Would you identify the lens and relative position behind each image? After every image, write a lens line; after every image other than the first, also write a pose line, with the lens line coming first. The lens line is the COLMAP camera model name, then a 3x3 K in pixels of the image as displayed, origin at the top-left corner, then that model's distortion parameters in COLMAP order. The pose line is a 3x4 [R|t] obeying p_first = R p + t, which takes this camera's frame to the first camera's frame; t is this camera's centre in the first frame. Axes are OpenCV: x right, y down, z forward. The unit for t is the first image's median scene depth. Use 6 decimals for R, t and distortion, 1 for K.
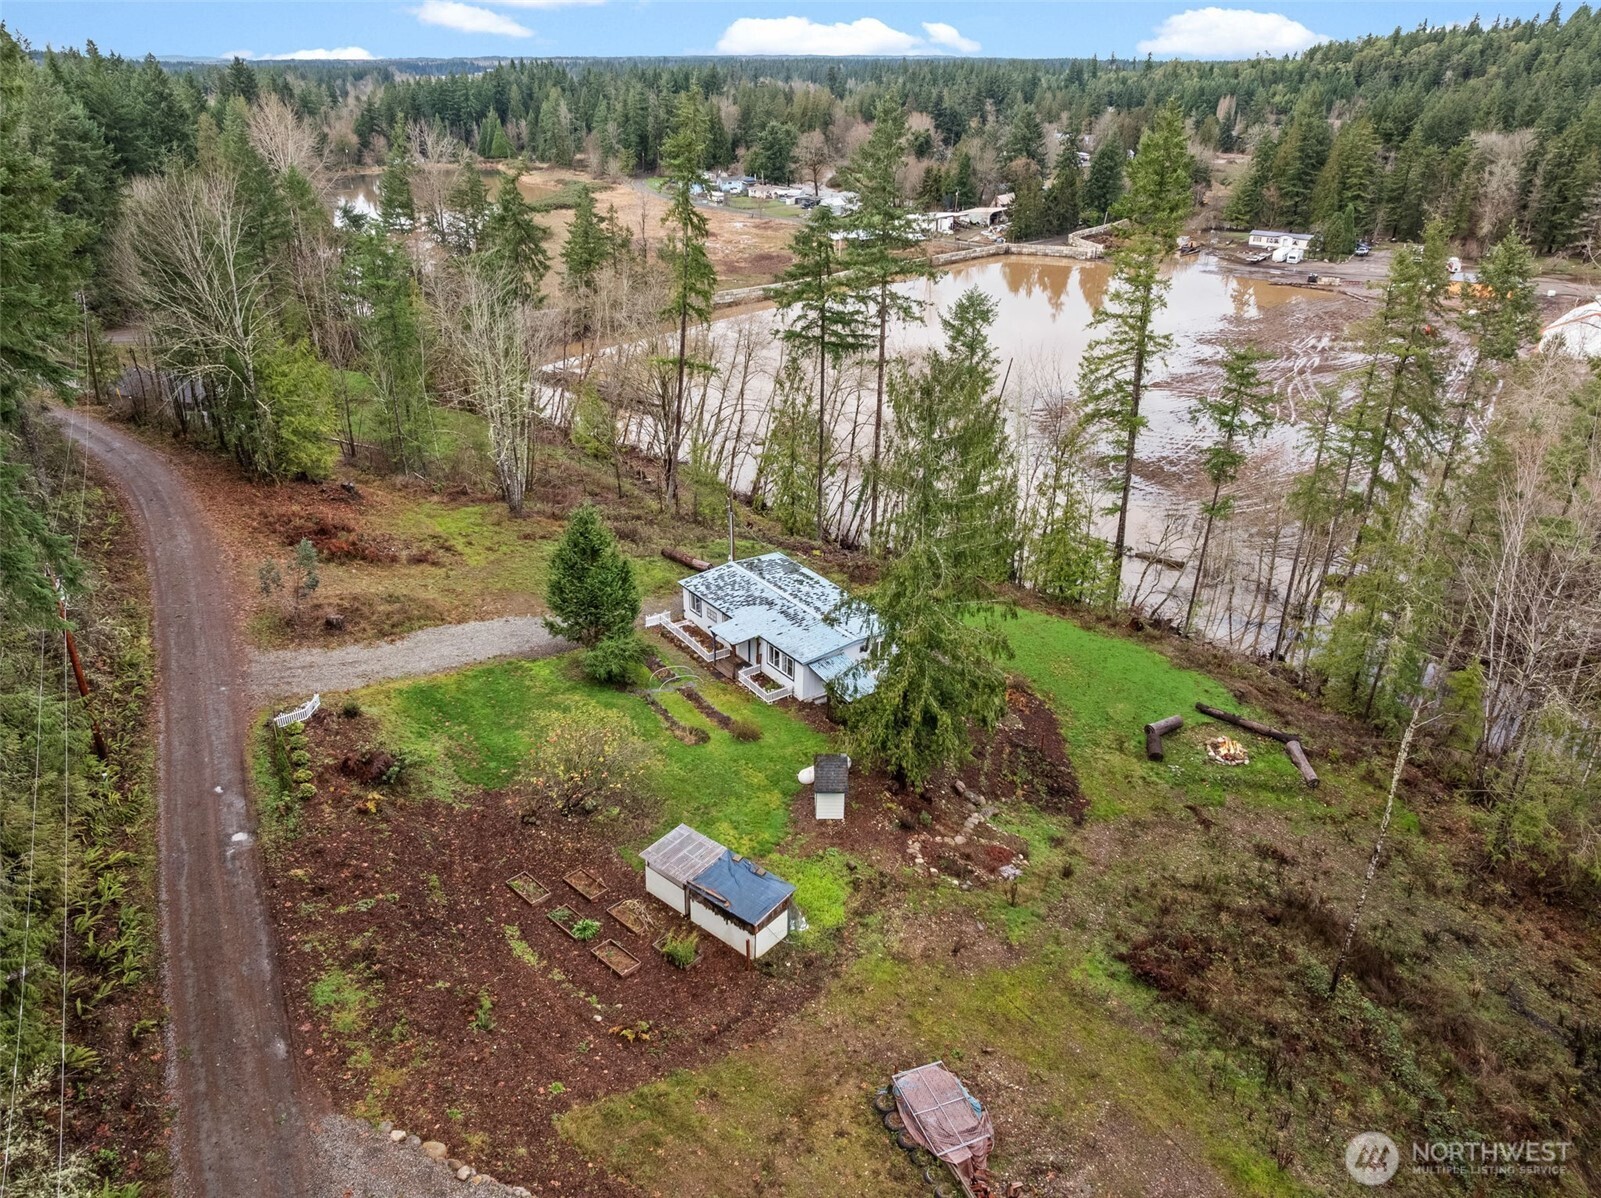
lens RADIAL K [[1125.6, 0, 800.5], [0, 1125.6, 599.0], [0, 0, 1]] dist [-0.048043, 0.013770]
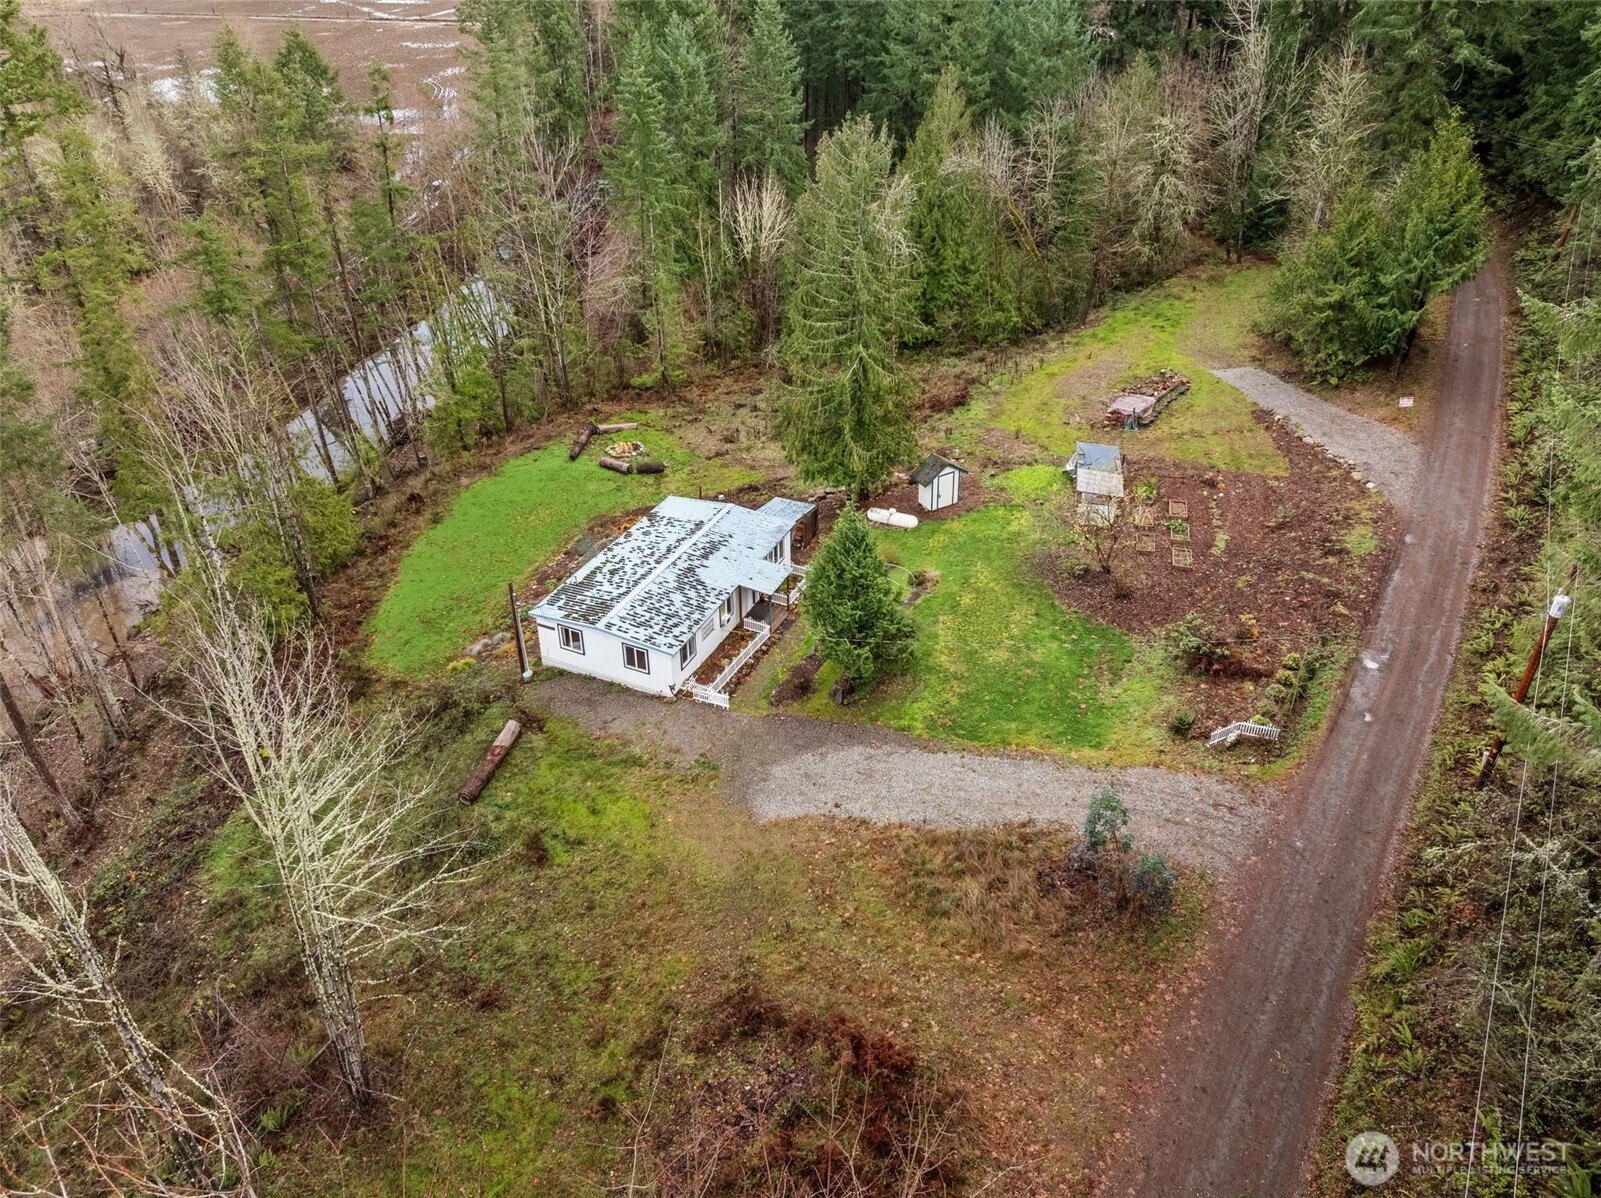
lens RADIAL K [[1125.6, 0, 800.5], [0, 1125.6, 599.0], [0, 0, 1]] dist [-0.048043, 0.013770]
pose [[-0.482308, -0.498834, 0.720099, -0.721239], [0.374697, 0.625559, 0.684308, -0.555636], [-0.791821, 0.599867, -0.114801, 1.121166]]
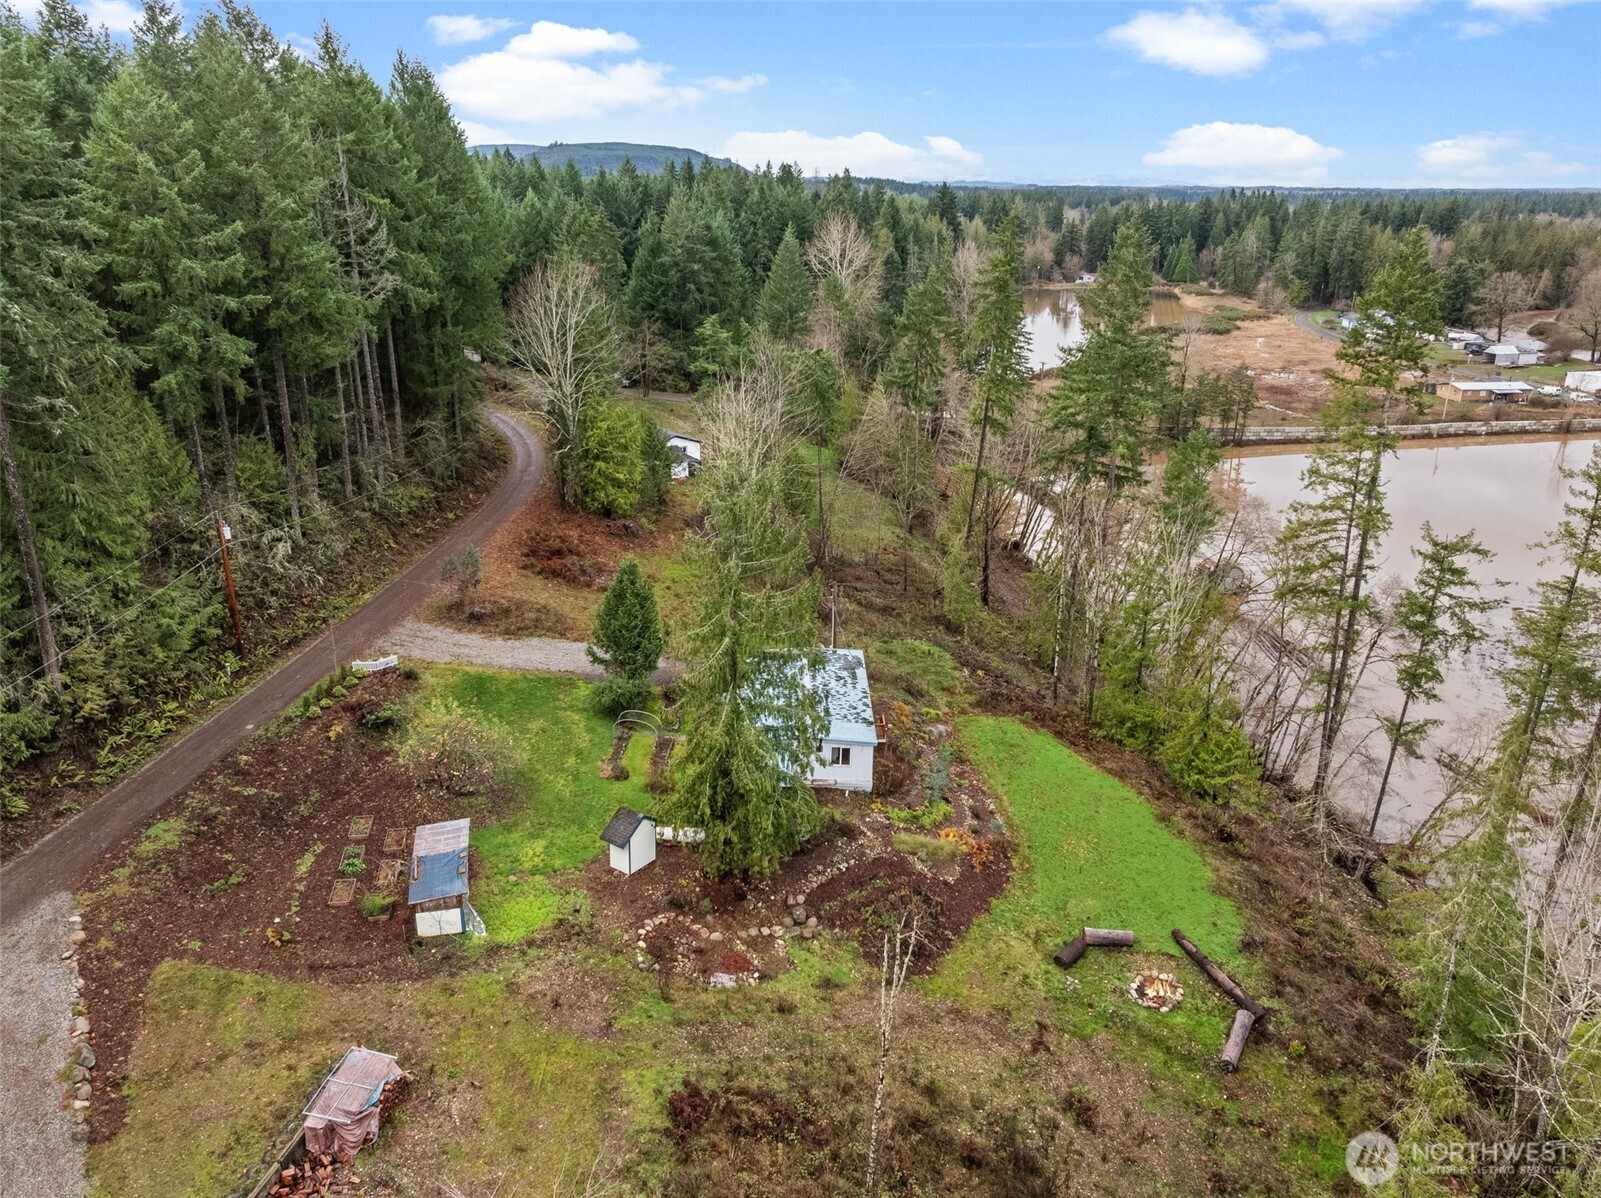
lens RADIAL K [[1125.6, 0, 800.5], [0, 1125.6, 599.0], [0, 0, 1]] dist [-0.048043, 0.013770]
pose [[0.810574, 0.197382, -0.551371, 0.579464], [-0.251070, 0.967703, -0.022677, -0.059443], [0.529087, 0.156814, 0.833952, 0.136197]]
